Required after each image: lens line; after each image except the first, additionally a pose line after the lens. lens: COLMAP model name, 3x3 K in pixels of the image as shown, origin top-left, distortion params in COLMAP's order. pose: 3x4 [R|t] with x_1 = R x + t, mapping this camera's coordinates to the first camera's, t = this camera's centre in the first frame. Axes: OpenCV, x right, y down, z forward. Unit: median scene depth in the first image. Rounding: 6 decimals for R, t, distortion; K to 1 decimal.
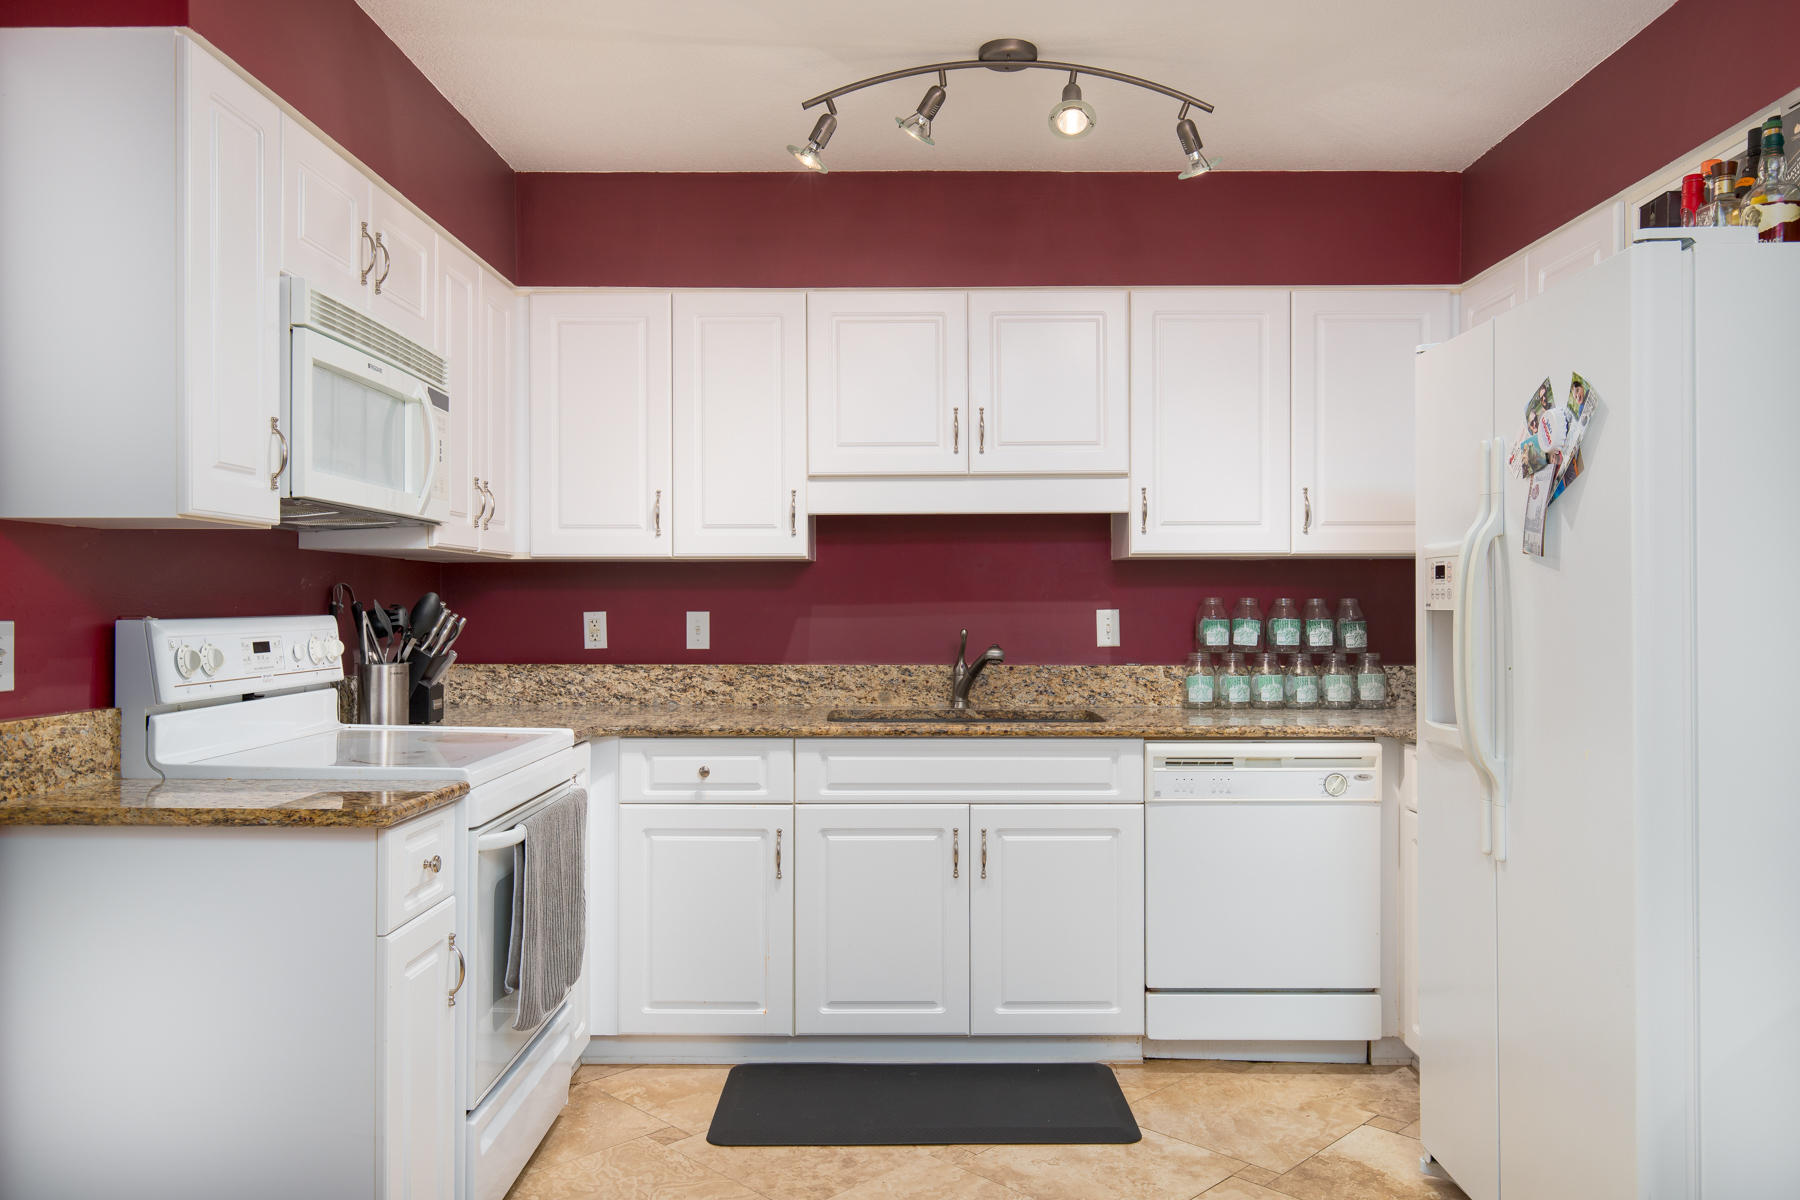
lens RADIAL K [[1298.4, 0, 900.0], [0, 1298.4, 600.0], [0, 0, 1]] dist [0.002857, 0.000811]
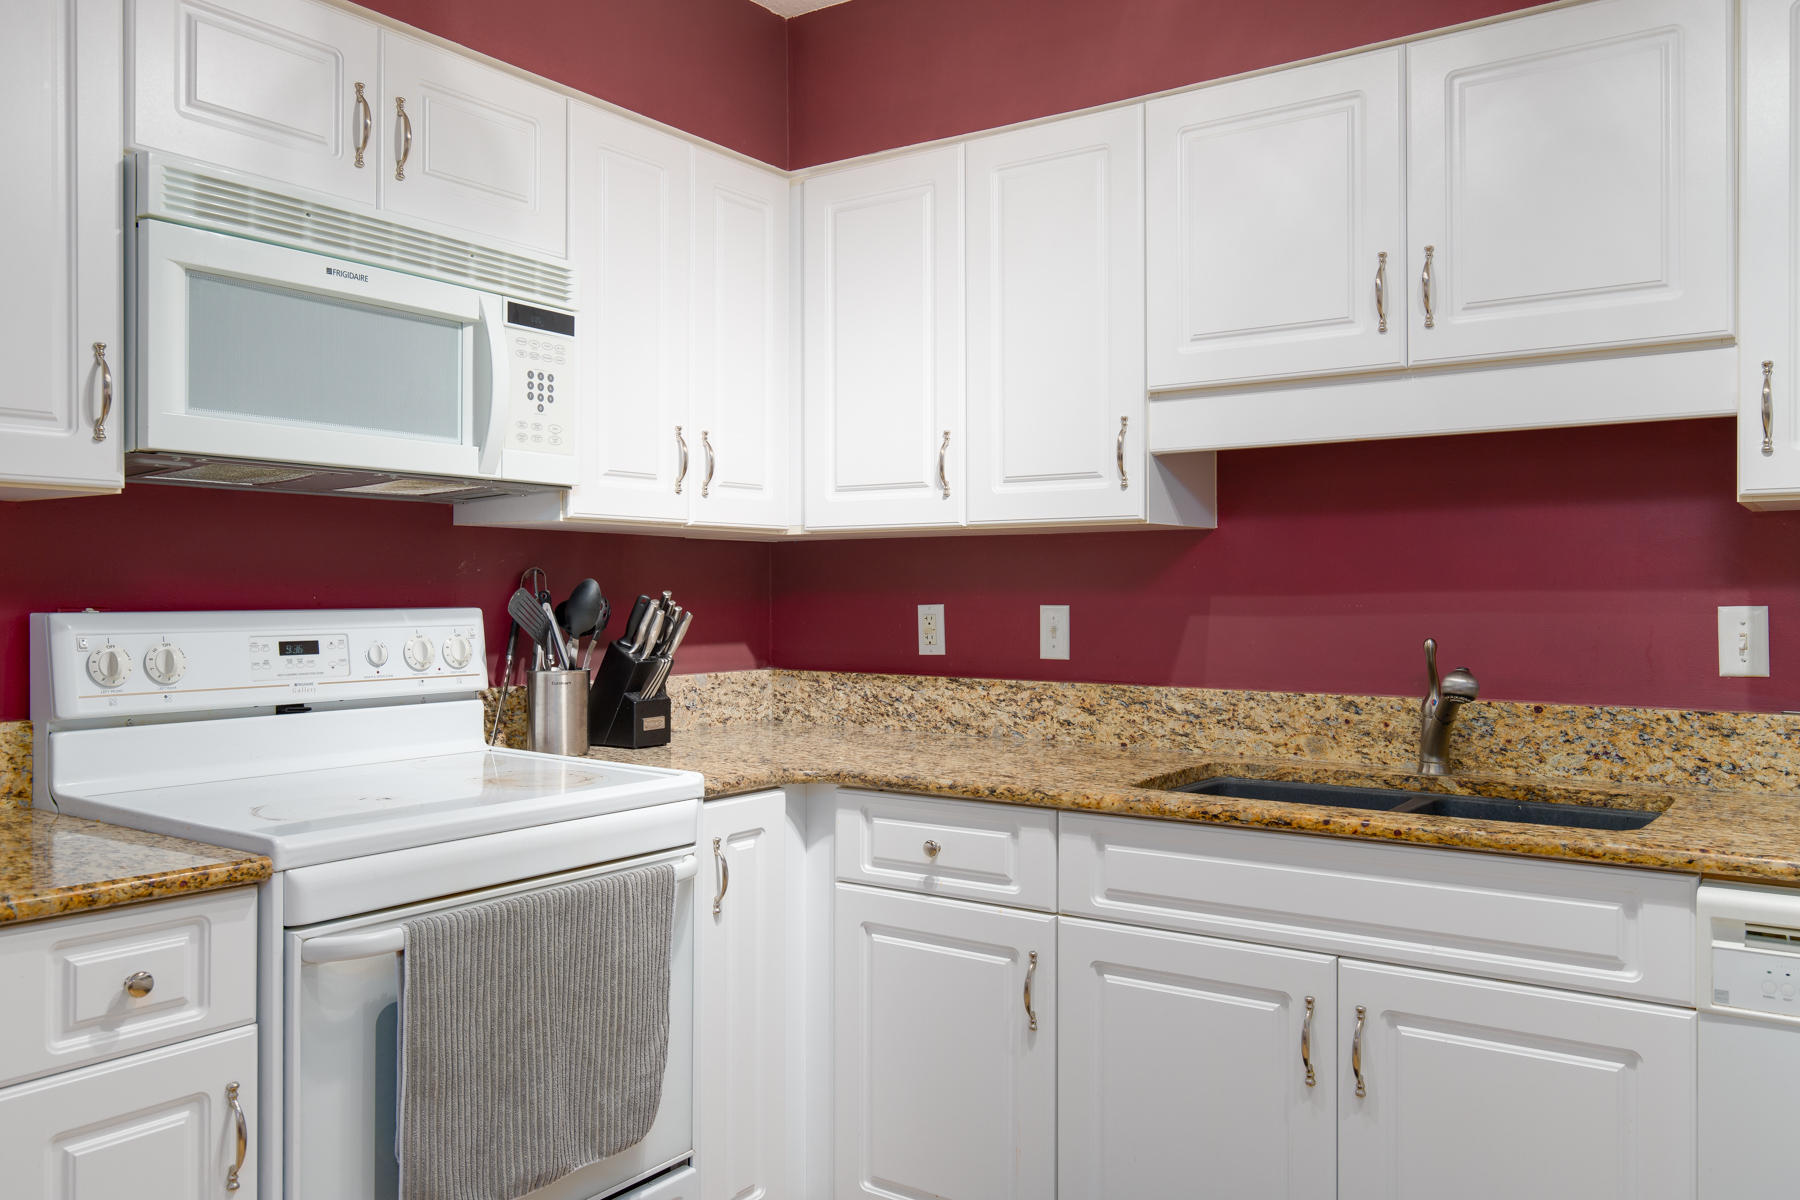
lens RADIAL K [[1390.6, 0, 900.0], [0, 1390.6, 600.0], [0, 0, 1]] dist [-0.000041, -0.002344]
pose [[0.822718, 0.003842, -0.568437, 0.200684], [0.000949, 0.999966, 0.008133, -0.000017], [0.568449, -0.007231, 0.822687, 0.345338]]
